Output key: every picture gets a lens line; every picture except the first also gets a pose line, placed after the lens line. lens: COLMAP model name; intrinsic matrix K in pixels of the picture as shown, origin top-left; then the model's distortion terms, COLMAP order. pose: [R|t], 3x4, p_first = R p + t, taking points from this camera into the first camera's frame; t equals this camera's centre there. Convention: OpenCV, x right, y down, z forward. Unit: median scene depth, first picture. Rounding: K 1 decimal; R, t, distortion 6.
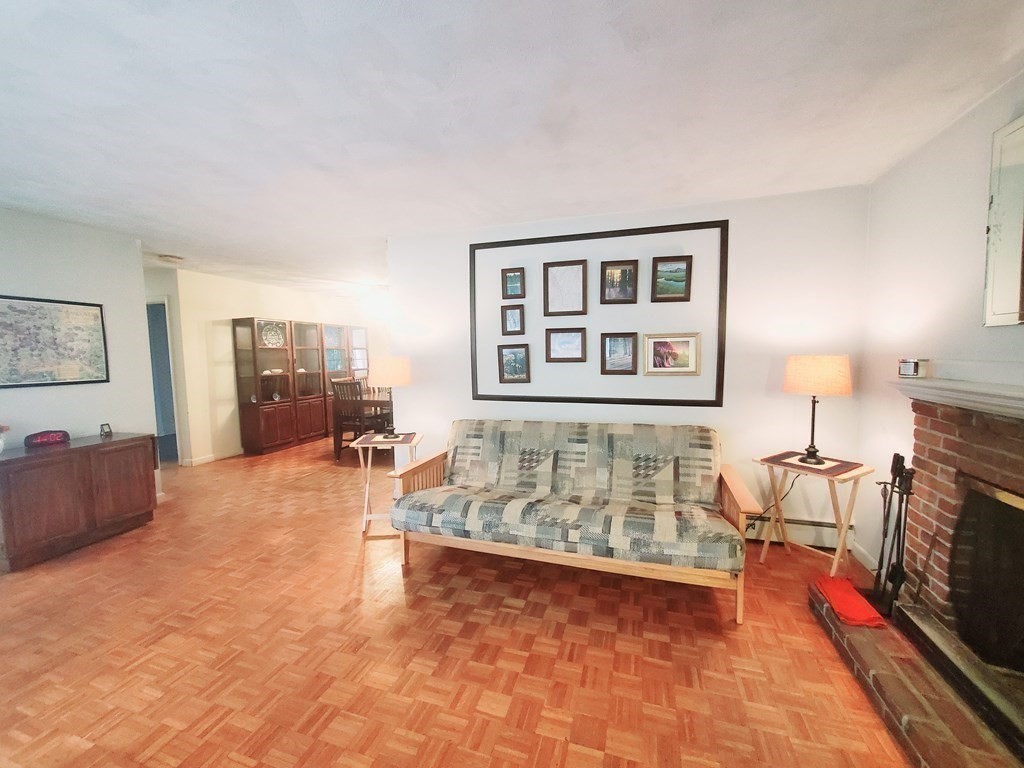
lens RADIAL K [[405.9, 0, 519.6], [0, 405.9, 384.6], [0, 0, 1]] dist [-0.000421, -0.000414]
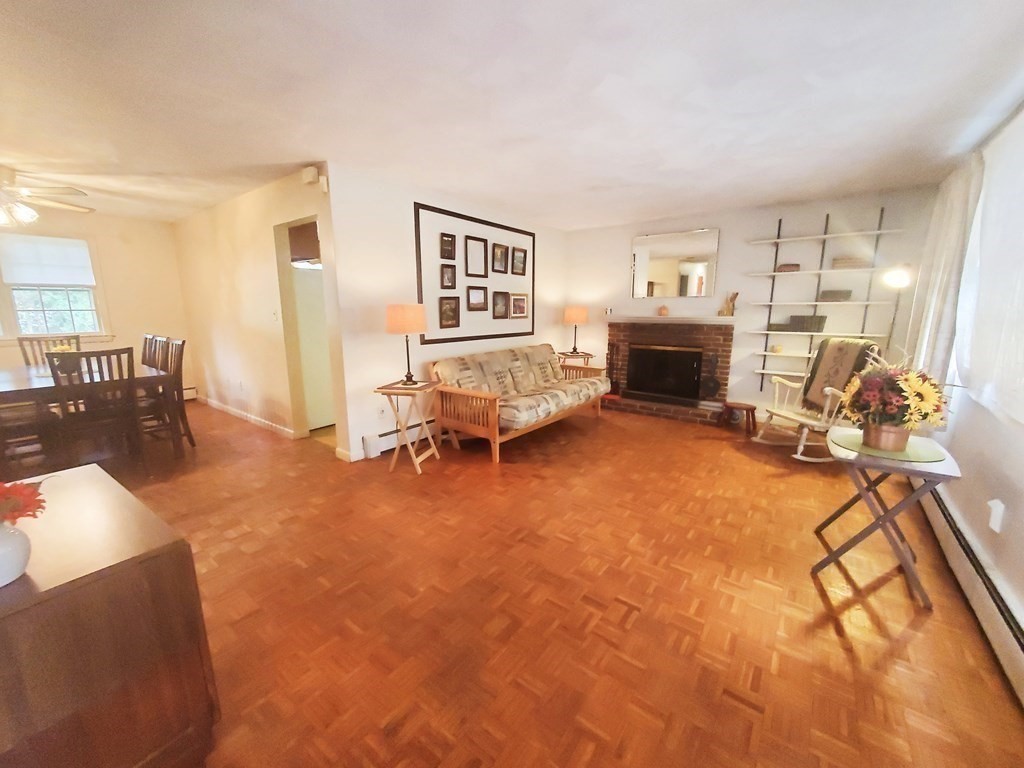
lens RADIAL K [[405.9, 0, 519.6], [0, 405.9, 384.6], [0, 0, 1]] dist [-0.000421, -0.000414]
pose [[0.331410, -0.167544, 0.928492, -1.225612], [0.063893, 0.985833, 0.155085, -0.012539], [-0.941321, 0.007927, 0.337420, 0.398980]]
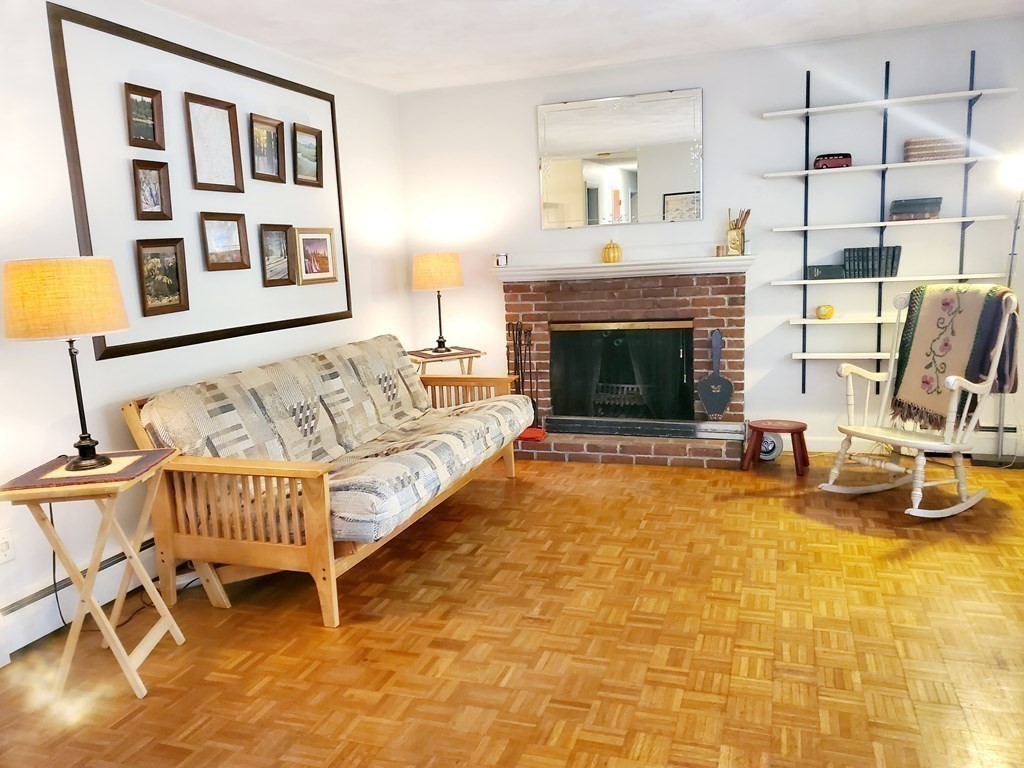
lens RADIAL K [[796.9, 0, 512.0], [0, 796.9, 384.0], [0, 0, 1]] dist [0.026008, -0.008584]
pose [[0.025697, -0.155378, 0.987521, -1.106114], [0.116001, 0.981637, 0.151433, -0.020617], [-0.992917, 0.110662, 0.043249, 0.563301]]
